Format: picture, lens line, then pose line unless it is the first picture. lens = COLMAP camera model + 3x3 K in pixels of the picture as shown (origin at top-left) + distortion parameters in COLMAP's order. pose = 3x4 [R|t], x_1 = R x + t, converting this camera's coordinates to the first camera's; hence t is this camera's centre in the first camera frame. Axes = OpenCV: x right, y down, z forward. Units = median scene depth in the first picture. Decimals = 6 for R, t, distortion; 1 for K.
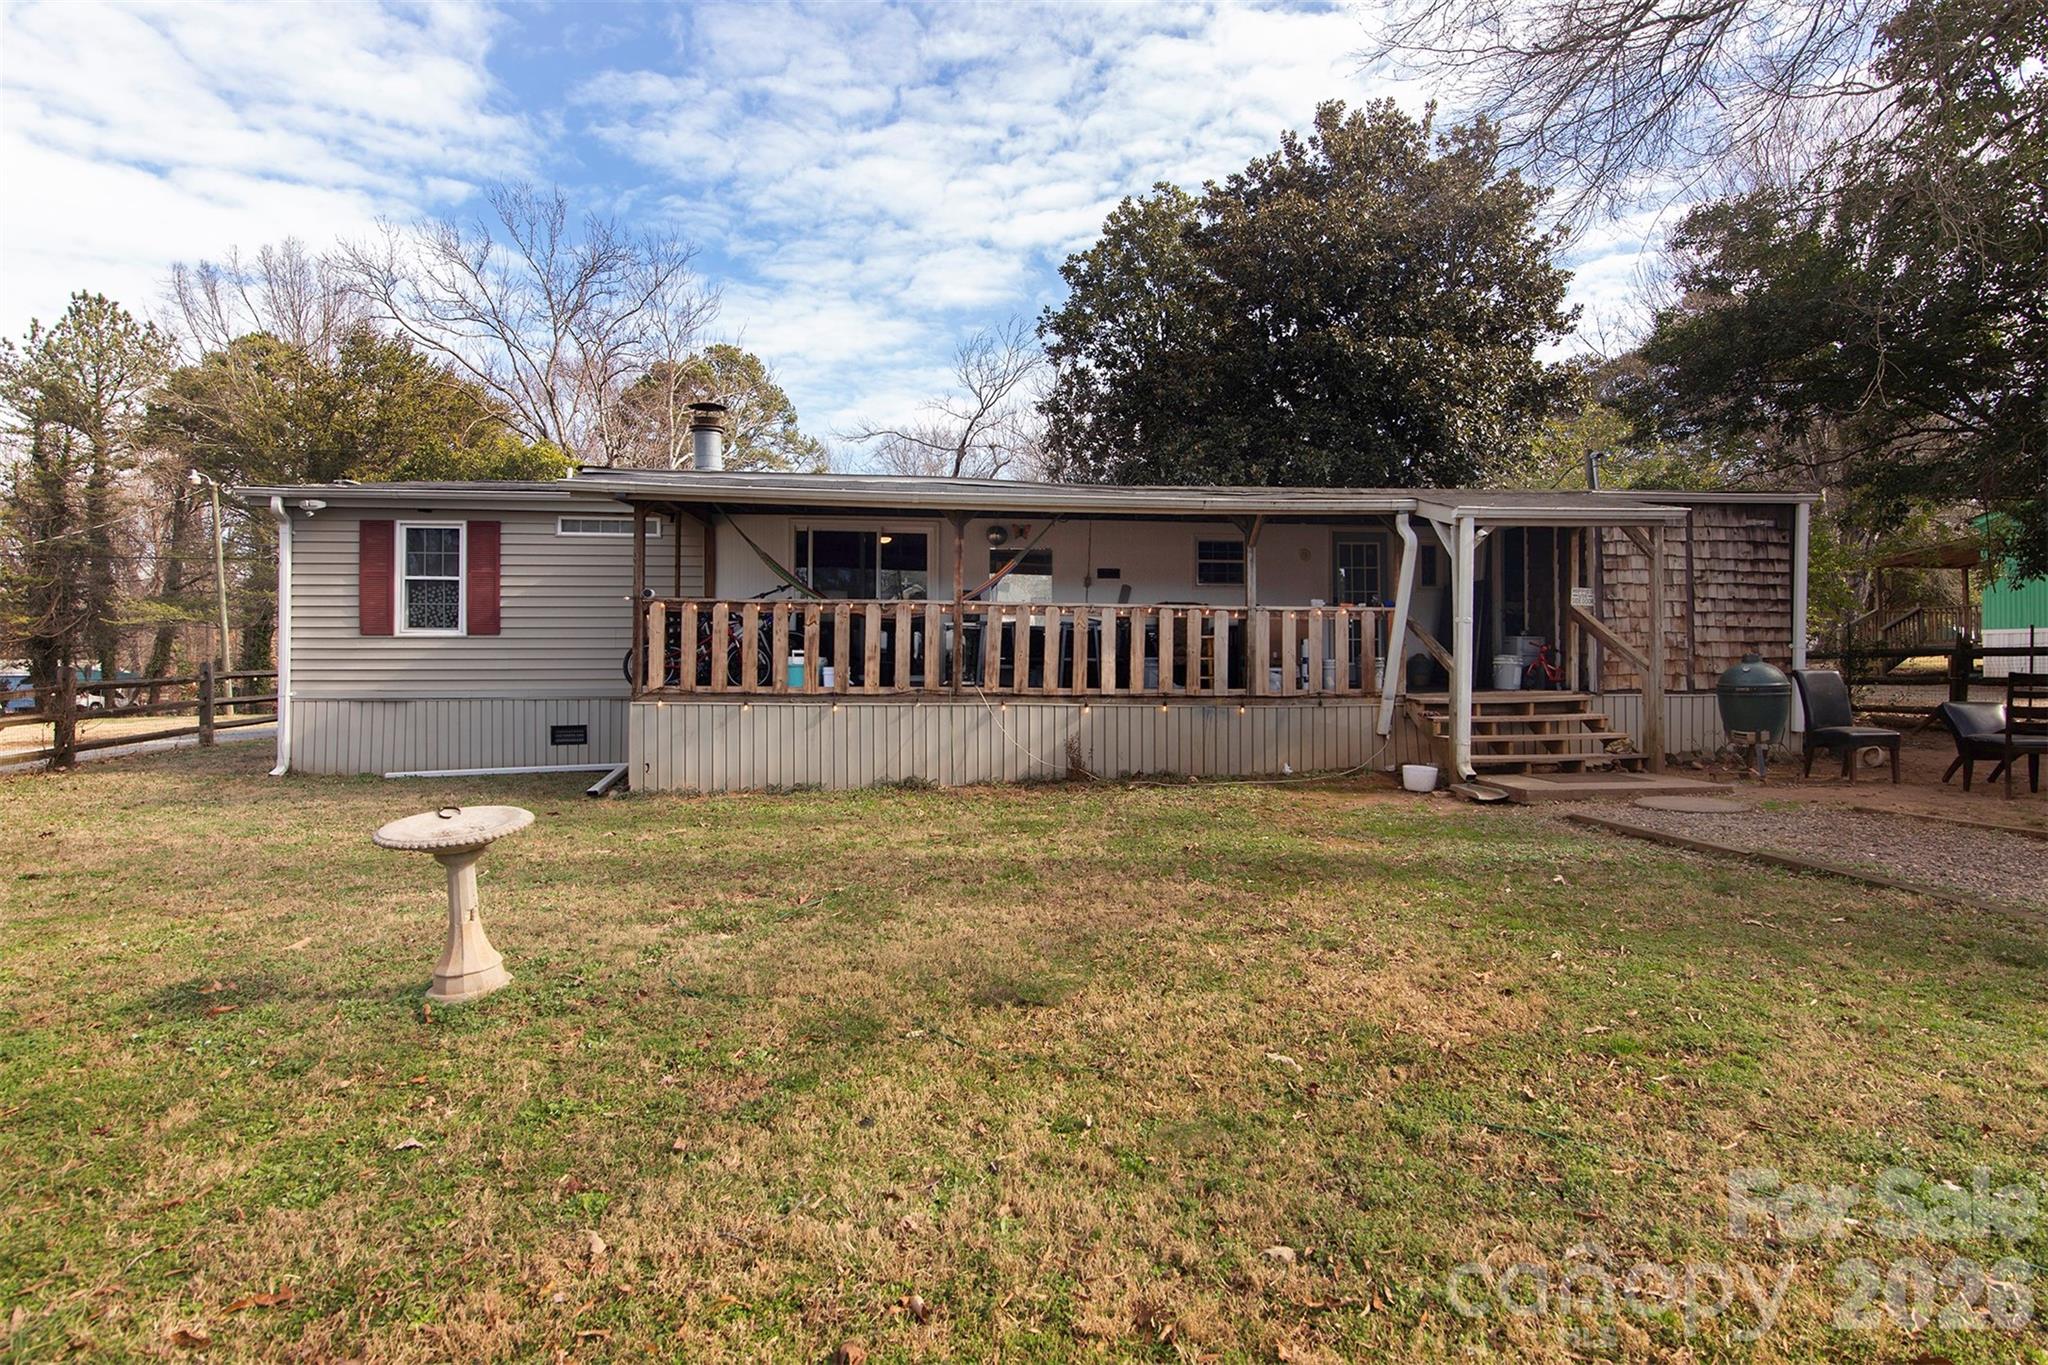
lens RADIAL K [[986.1, 0, 1024.7], [0, 986.1, 693.7], [0, 0, 1]] dist [-0.008869, 0.000048]
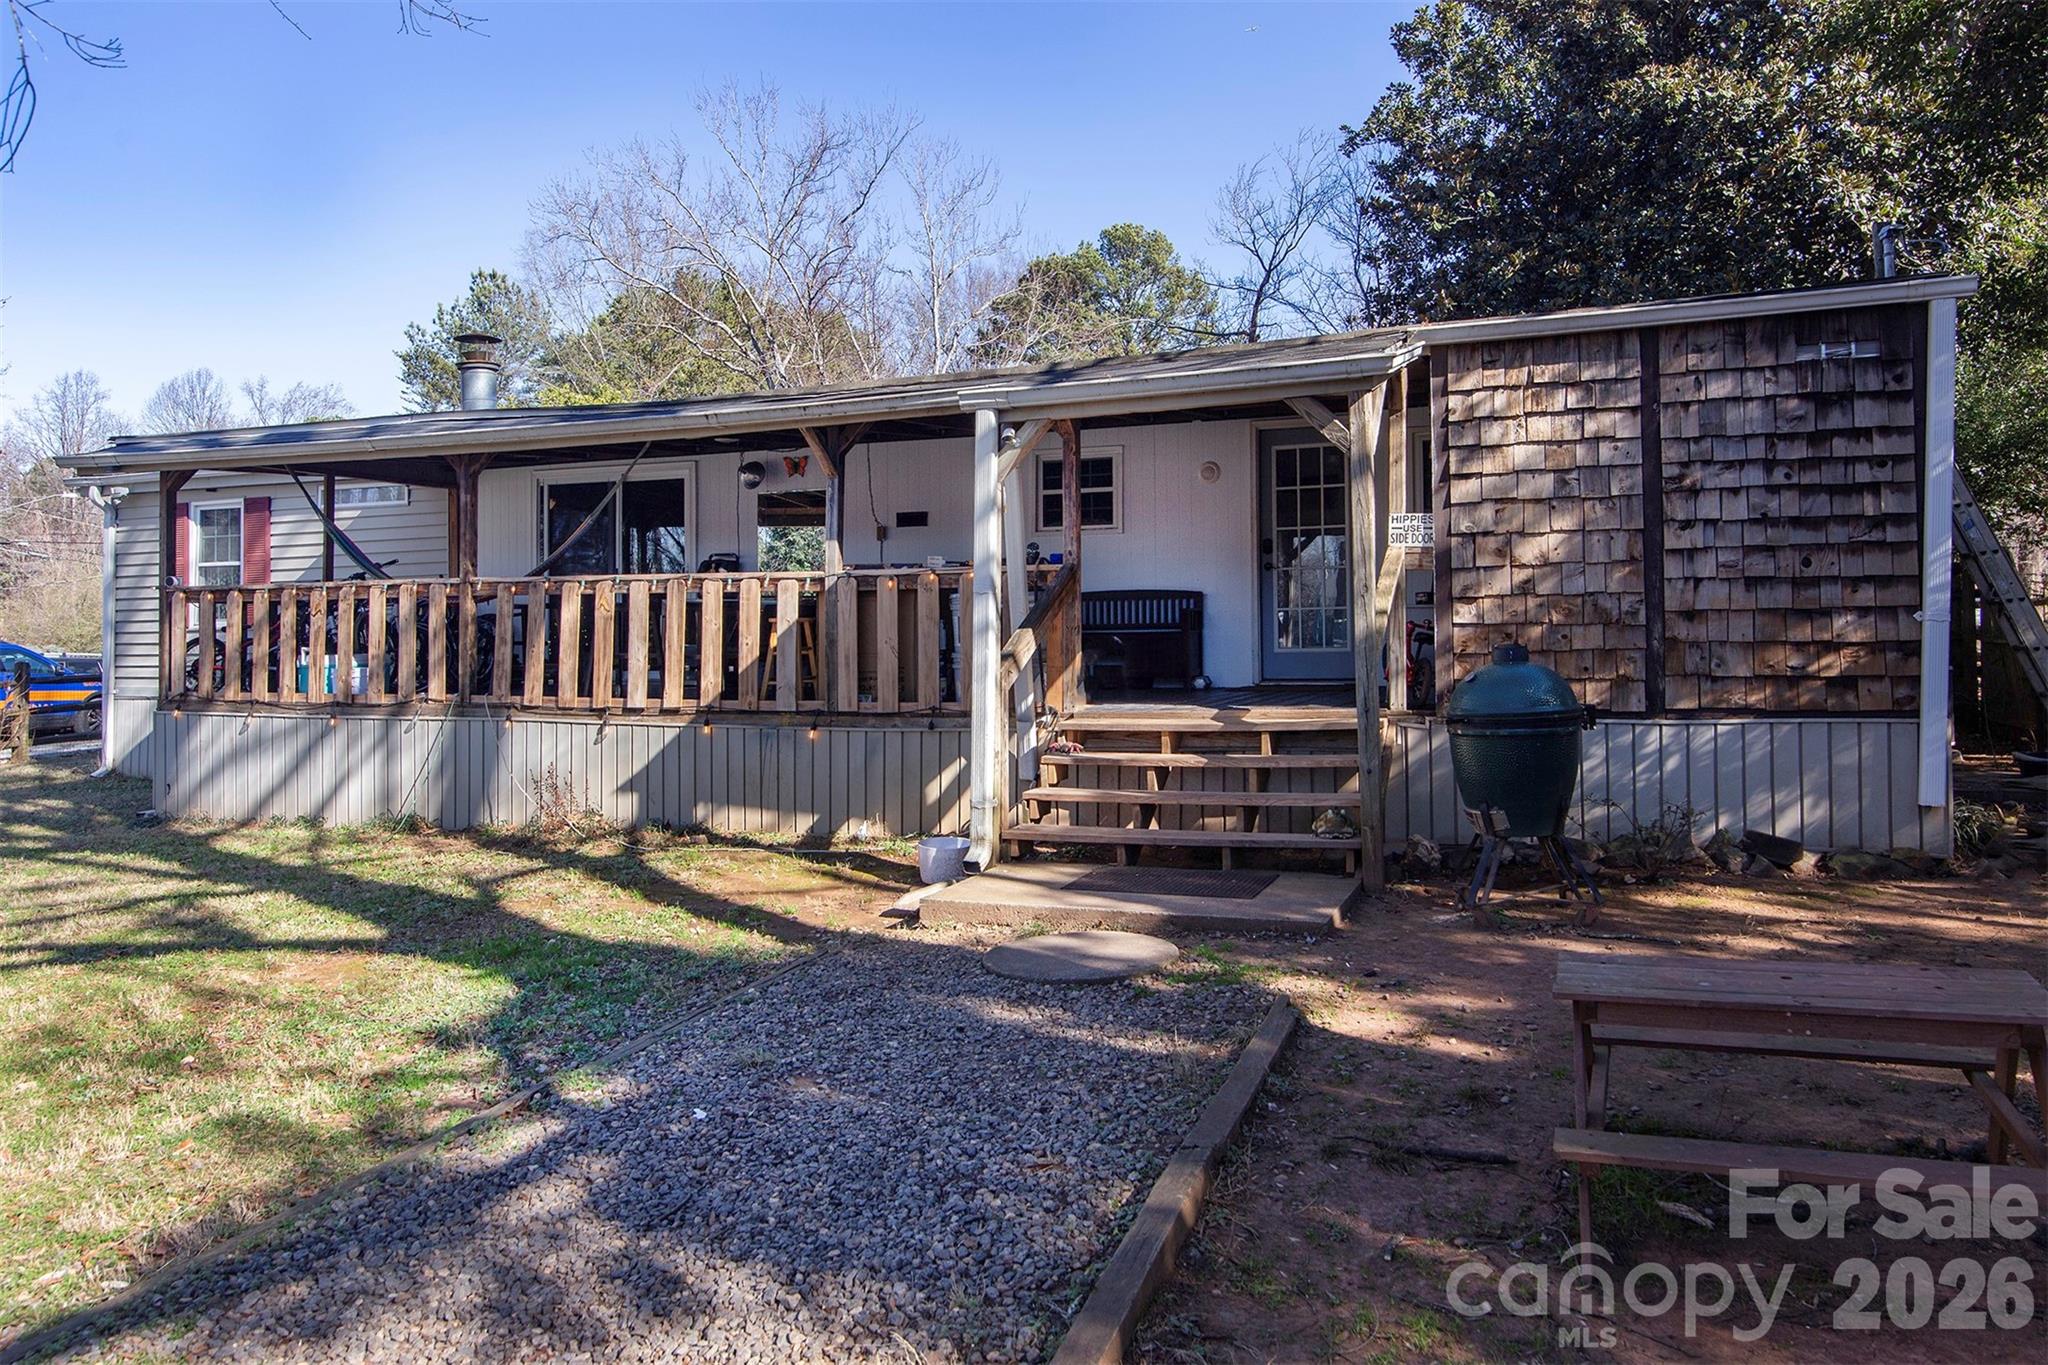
lens RADIAL K [[1296.5, 0, 1023.6], [0, 1296.5, 670.8], [0, 0, 1]] dist [-0.007030, 0.000300]
pose [[0.902204, 0.000514, -0.431310, 0.668109], [0.000185, 0.999999, 0.001579, -0.024362], [0.431310, -0.001504, 0.902202, 0.282073]]
